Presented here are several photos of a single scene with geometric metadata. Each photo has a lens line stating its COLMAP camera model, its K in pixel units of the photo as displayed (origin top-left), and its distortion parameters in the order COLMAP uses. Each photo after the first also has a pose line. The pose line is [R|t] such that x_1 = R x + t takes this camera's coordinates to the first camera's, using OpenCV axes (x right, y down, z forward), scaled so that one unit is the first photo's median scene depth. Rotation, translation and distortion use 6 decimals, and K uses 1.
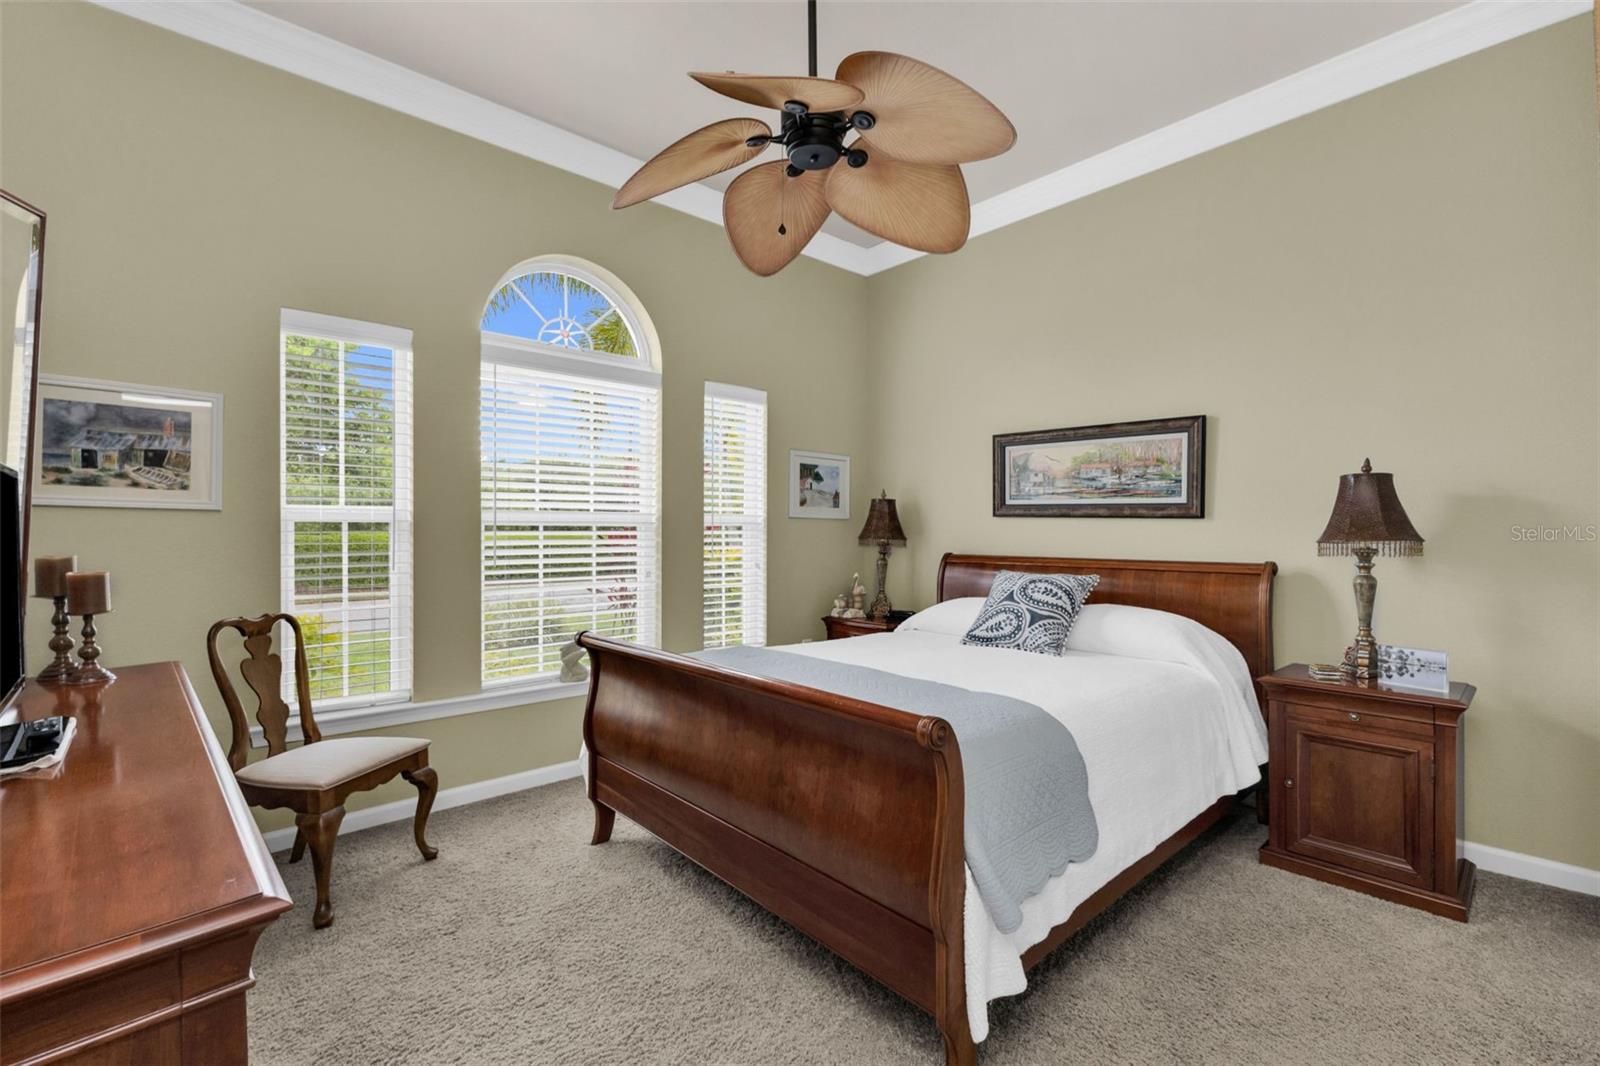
lens RADIAL K [[705.3, 0, 802.3], [0, 705.3, 534.4], [0, 0, 1]] dist [0.009029, 0.000150]
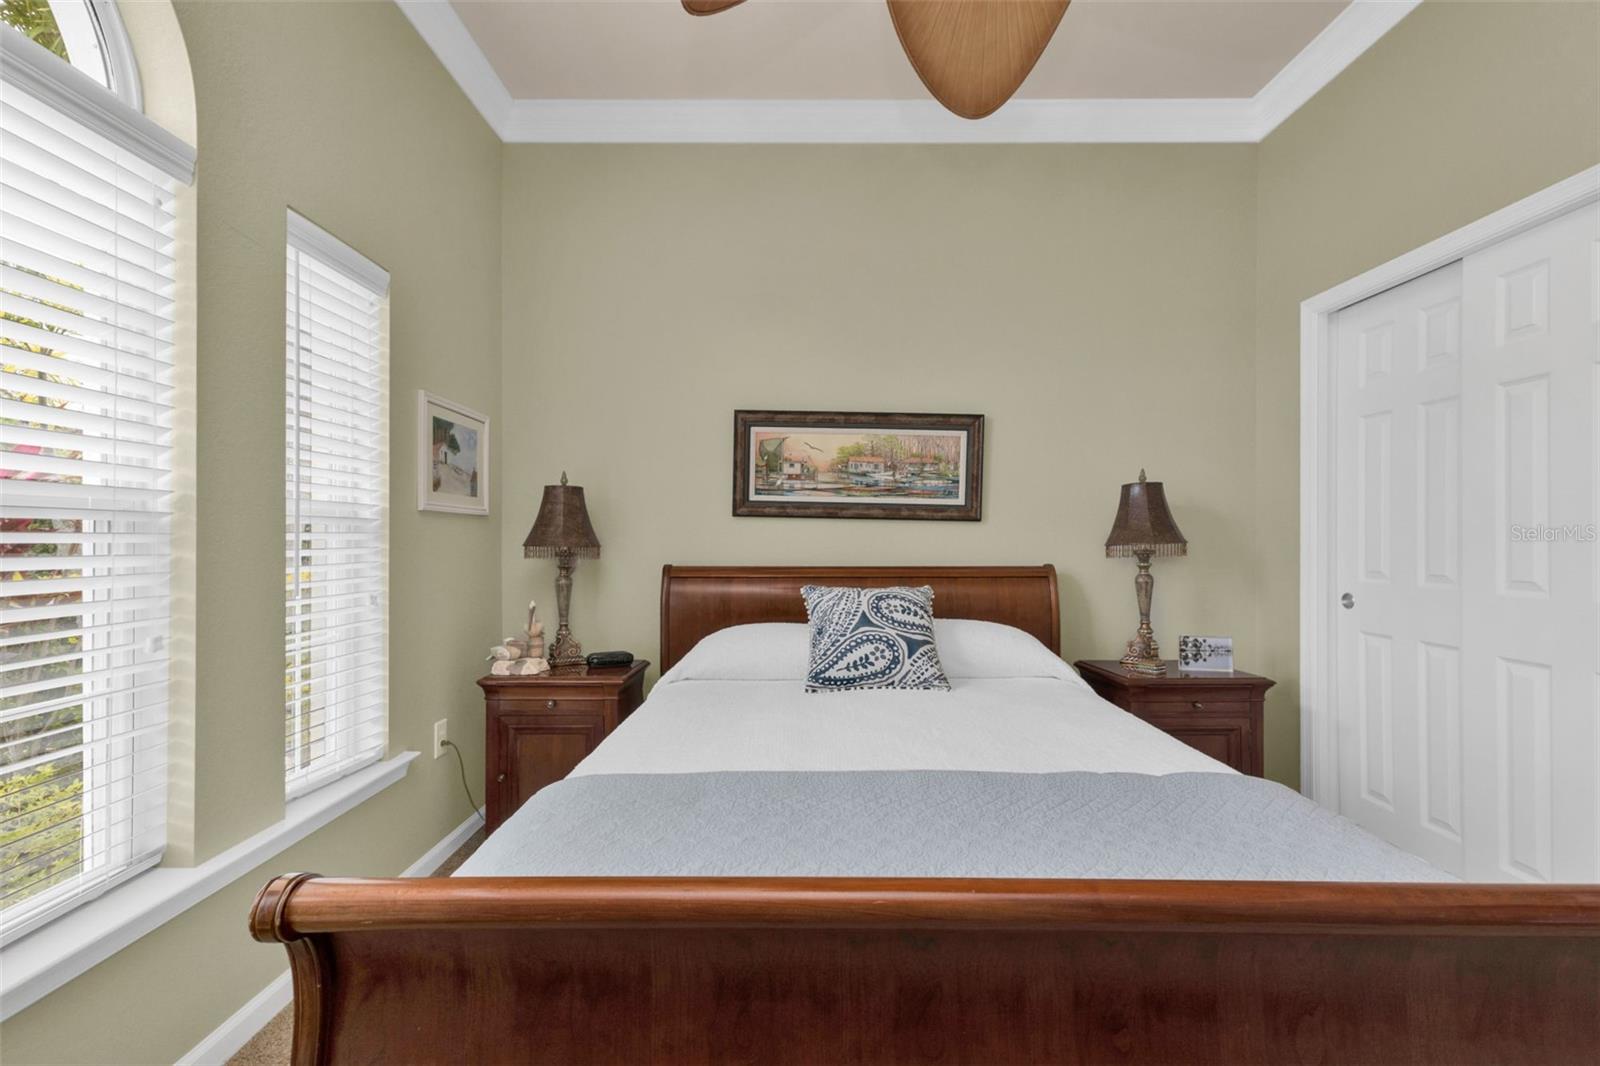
lens RADIAL K [[705.3, 0, 802.3], [0, 705.3, 534.4], [0, 0, 1]] dist [0.009029, 0.000150]
pose [[0.665618, 0.000040, 0.746292, -0.312727], [0.003792, 0.999987, -0.003436, -0.002233], [-0.746283, 0.005117, 0.665609, 0.529586]]
